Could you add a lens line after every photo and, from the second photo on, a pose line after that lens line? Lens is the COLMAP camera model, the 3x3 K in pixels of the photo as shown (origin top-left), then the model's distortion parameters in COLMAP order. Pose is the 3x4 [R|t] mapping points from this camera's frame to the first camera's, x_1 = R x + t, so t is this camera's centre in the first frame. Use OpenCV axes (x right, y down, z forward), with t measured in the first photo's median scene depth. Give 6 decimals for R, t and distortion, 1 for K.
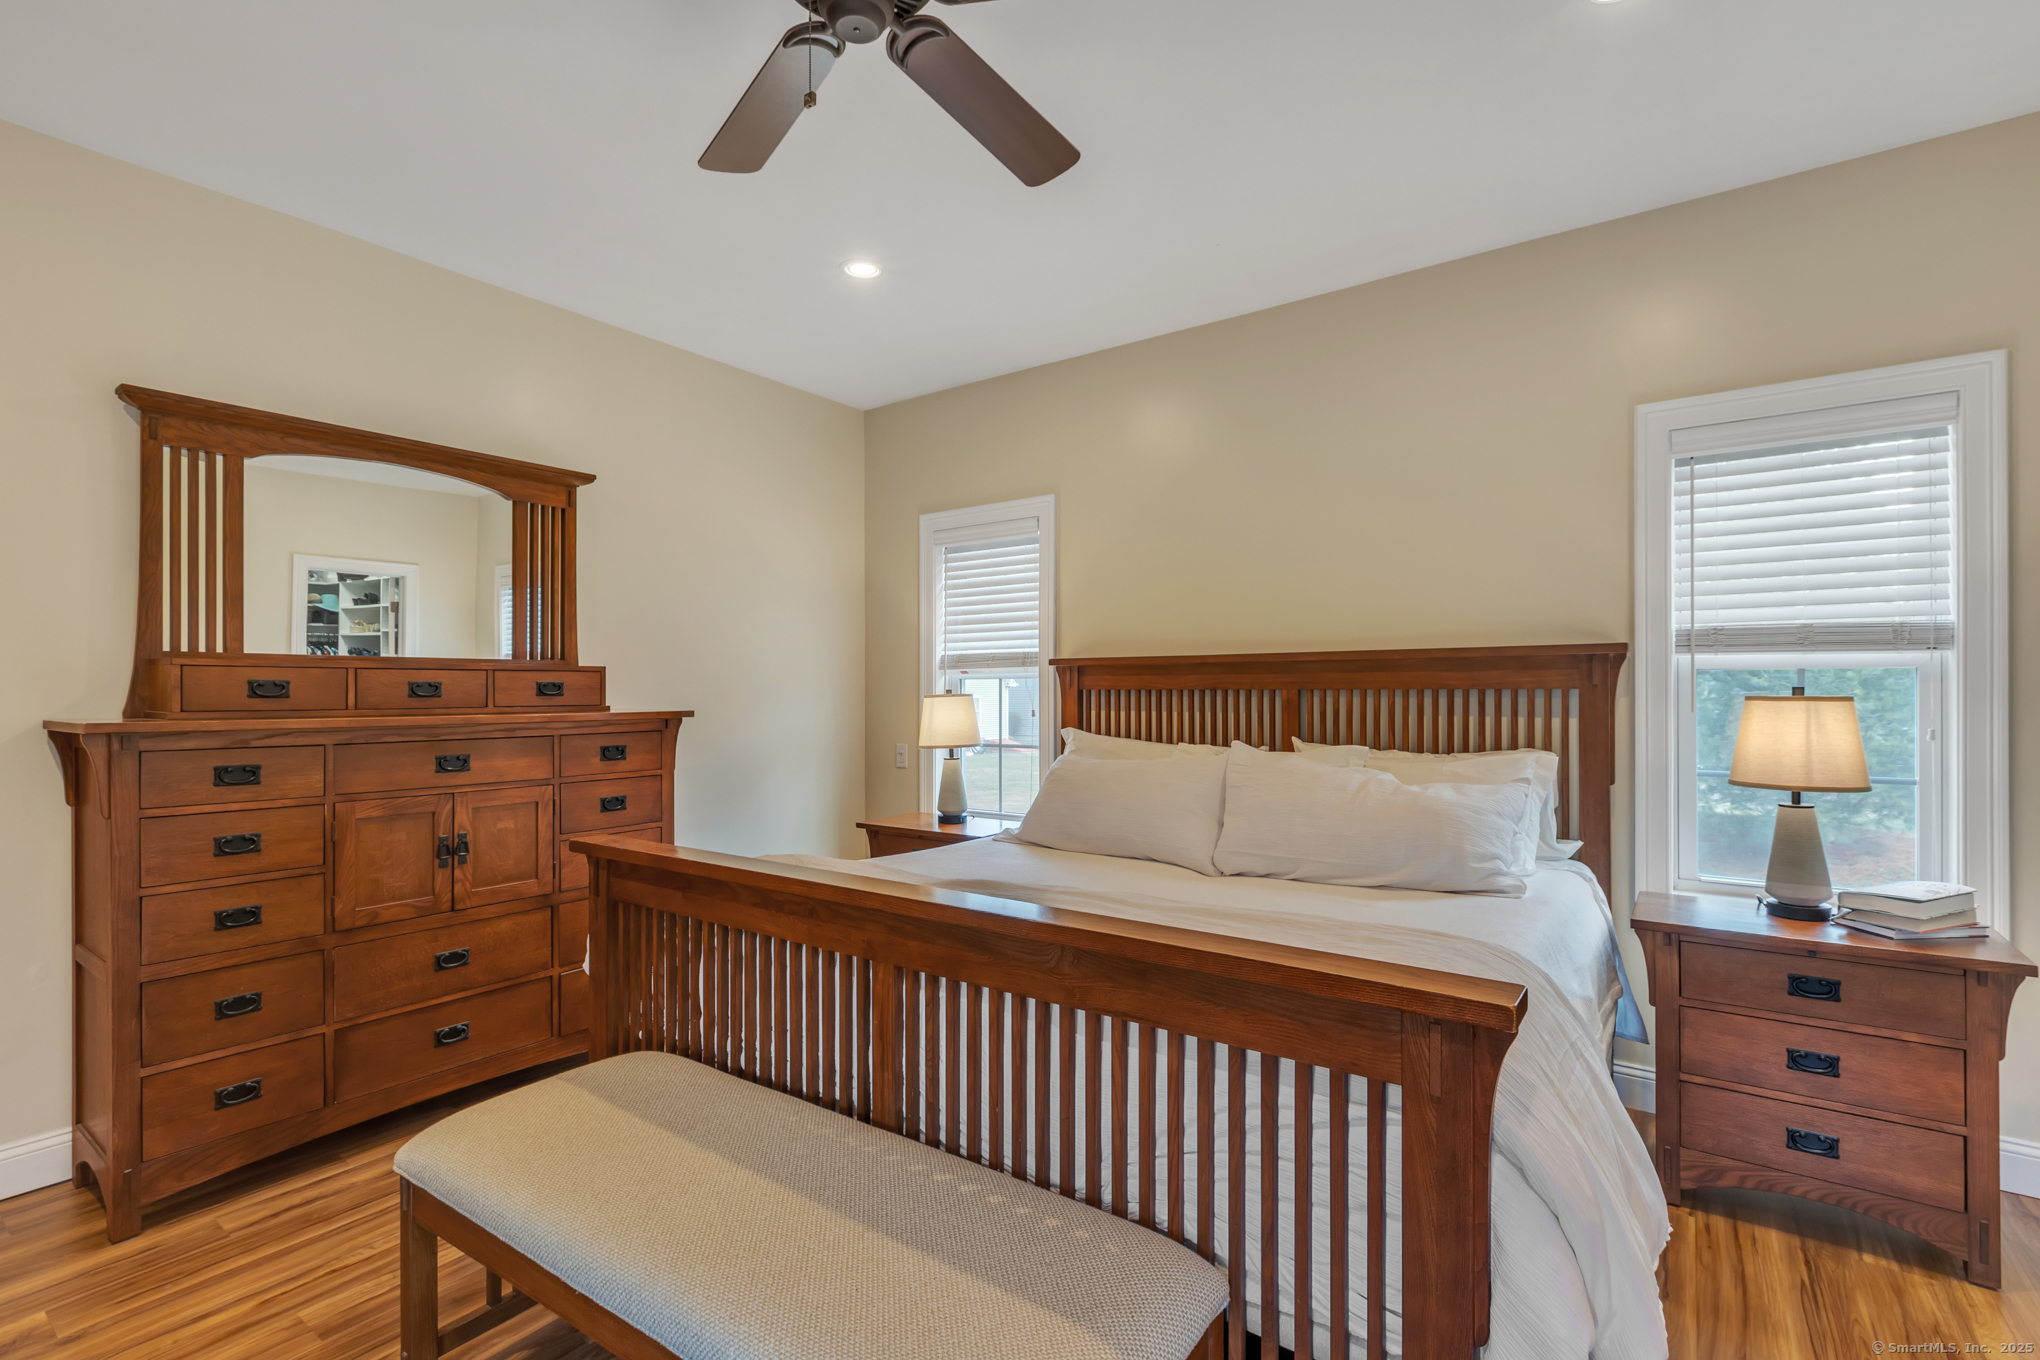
lens RADIAL K [[928.8, 0, 1007.8], [0, 928.8, 689.3], [0, 0, 1]] dist [0.003330, 0.000498]
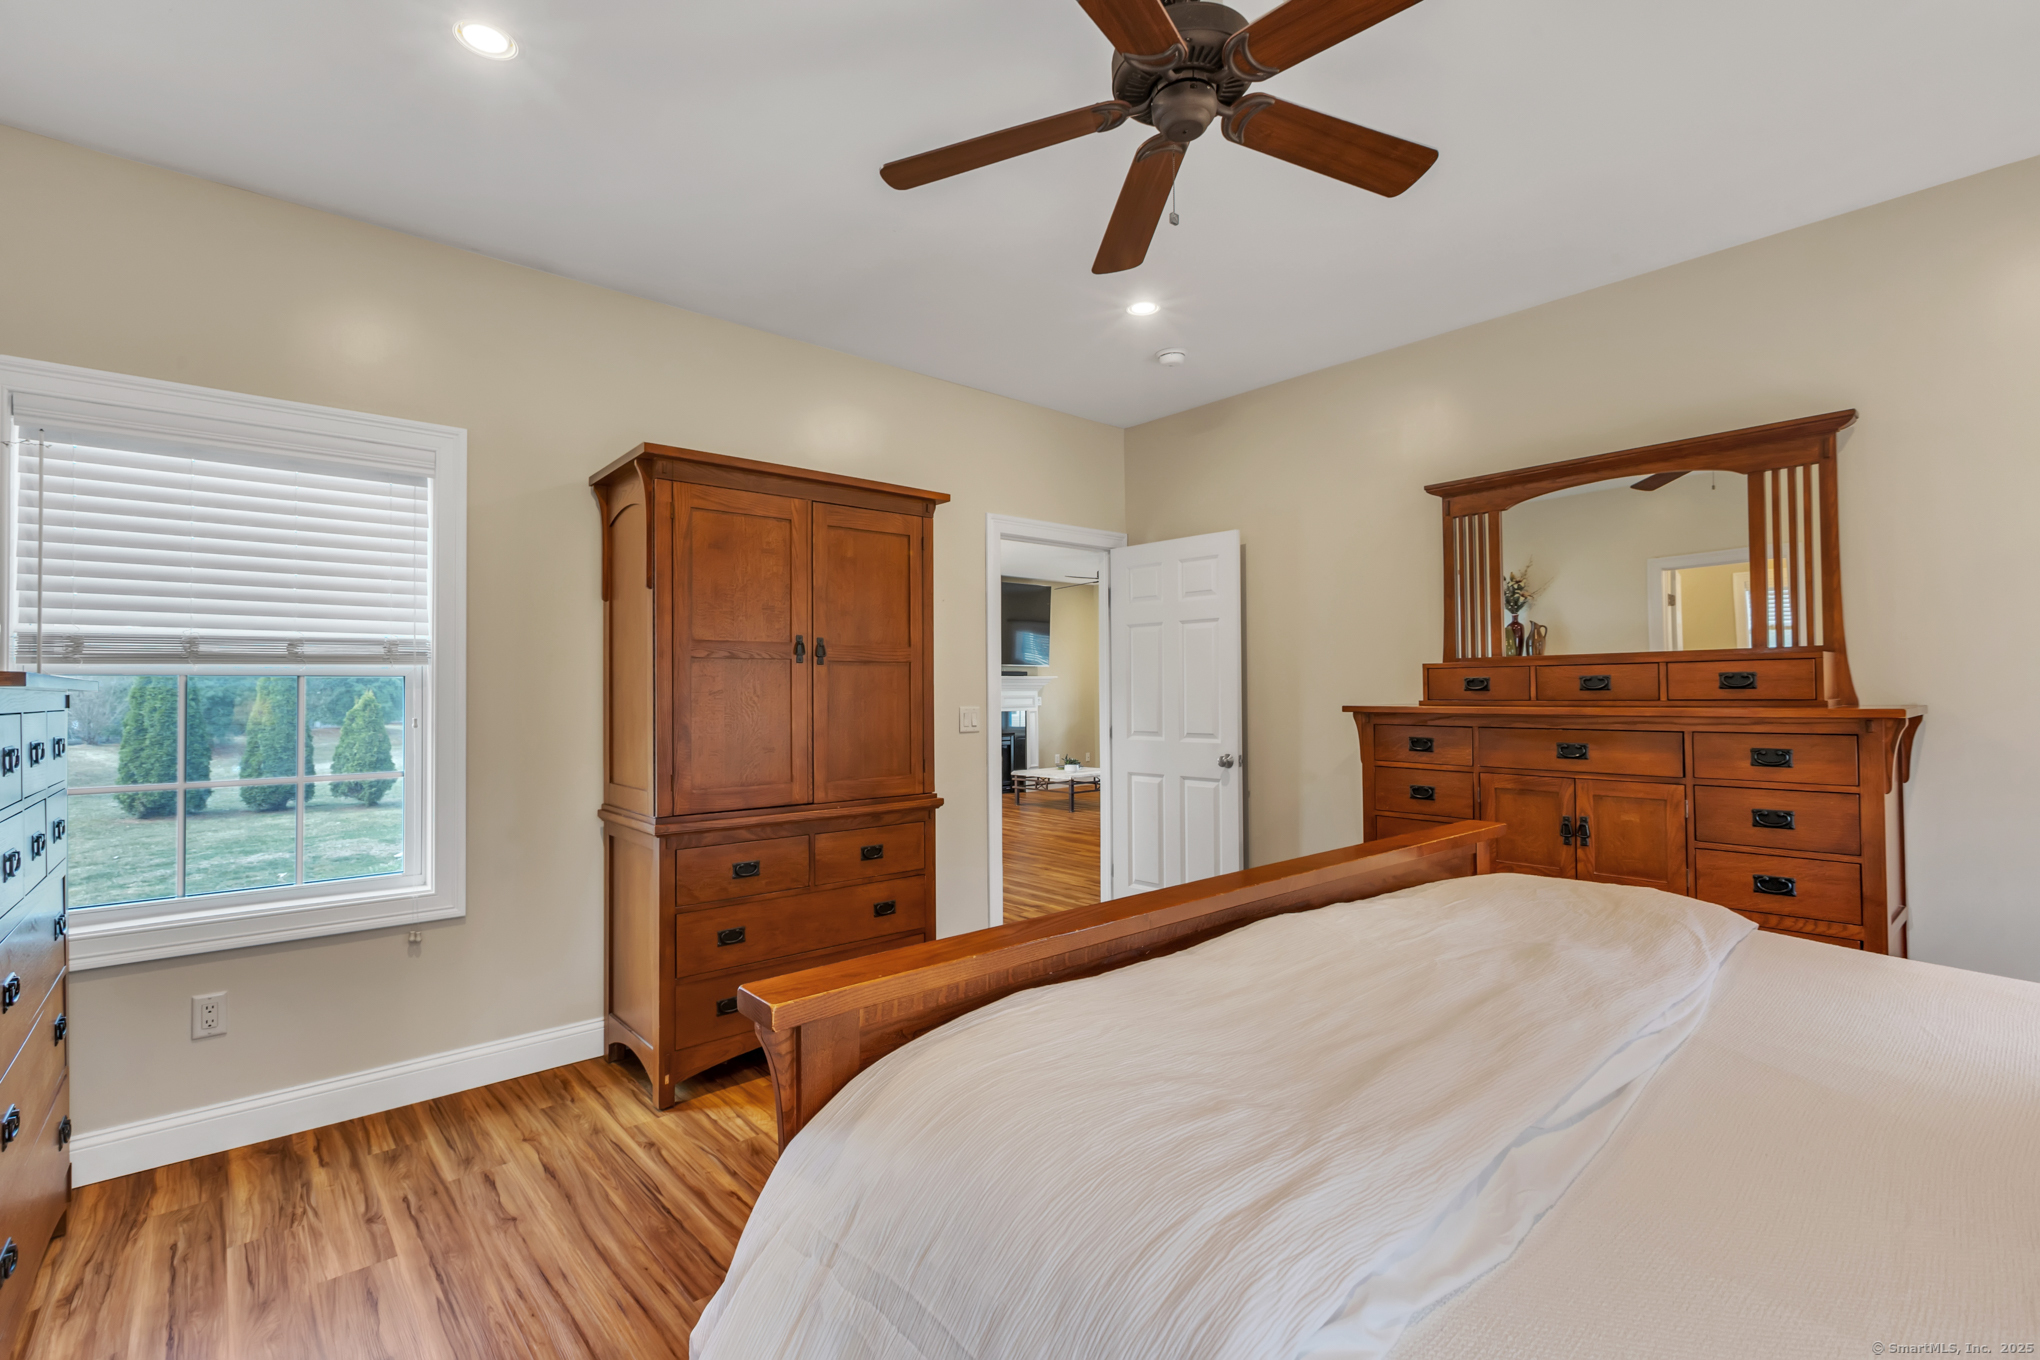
lens RADIAL K [[928.8, 0, 1019.8], [0, 928.8, 678.5], [0, 0, 1]] dist [0.003330, 0.000498]
pose [[-0.218593, -0.012938, -0.975730, 0.610640], [0.010361, 0.999825, -0.015578, 0.004747], [0.975761, -0.013515, -0.218420, 0.604121]]
